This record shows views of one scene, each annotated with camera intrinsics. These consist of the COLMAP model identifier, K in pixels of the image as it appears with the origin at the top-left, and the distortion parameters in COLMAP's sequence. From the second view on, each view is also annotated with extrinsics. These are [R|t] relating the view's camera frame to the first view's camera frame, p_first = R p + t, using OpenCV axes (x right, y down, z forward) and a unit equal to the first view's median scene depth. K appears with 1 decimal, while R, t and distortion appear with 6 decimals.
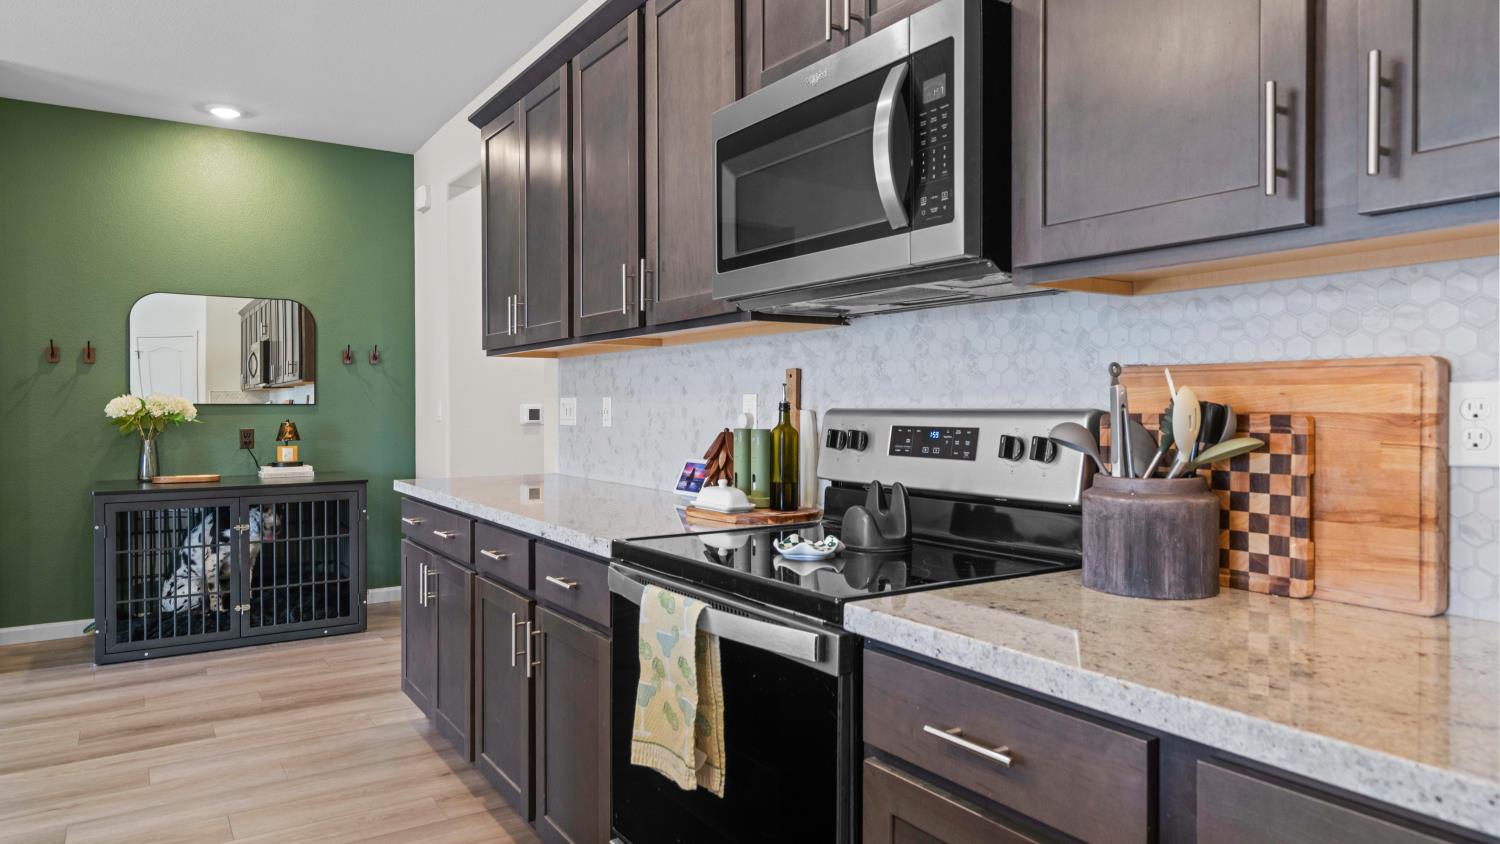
lens RADIAL K [[952.9, 0, 746.1], [0, 952.9, 416.2], [0, 0, 1]] dist [0.009894, 0.002942]
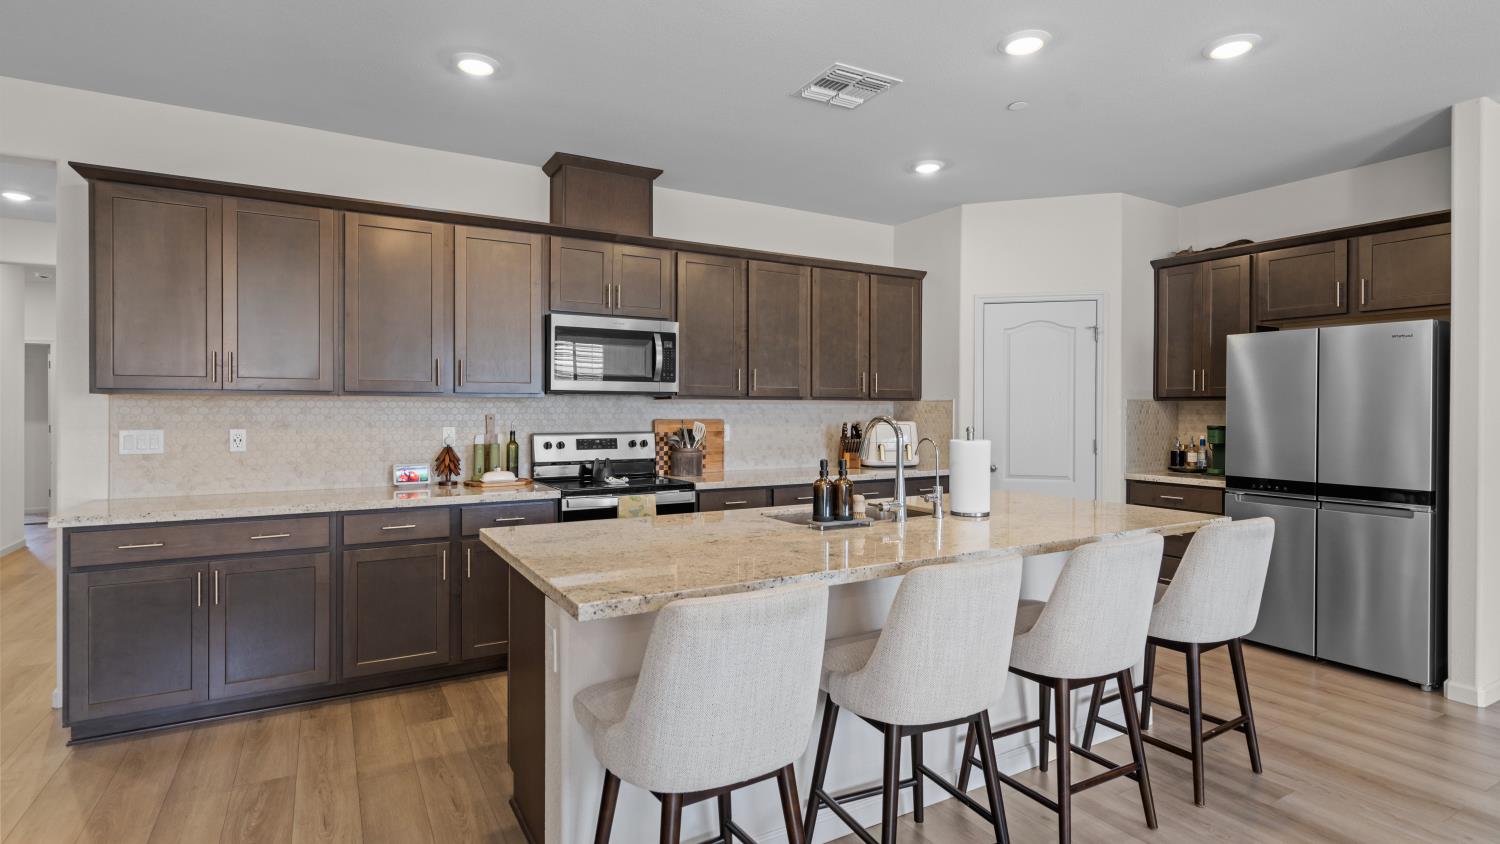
lens RADIAL K [[721.3, 0, 754.3], [0, 721.3, 411.1], [0, 0, 1]] dist [-0.002828, -0.000099]
pose [[0.052712, 0.005184, 0.998596, -2.464317], [0.012428, 0.999906, -0.005846, -0.067150], [-0.998532, 0.012719, 0.052643, 0.520570]]
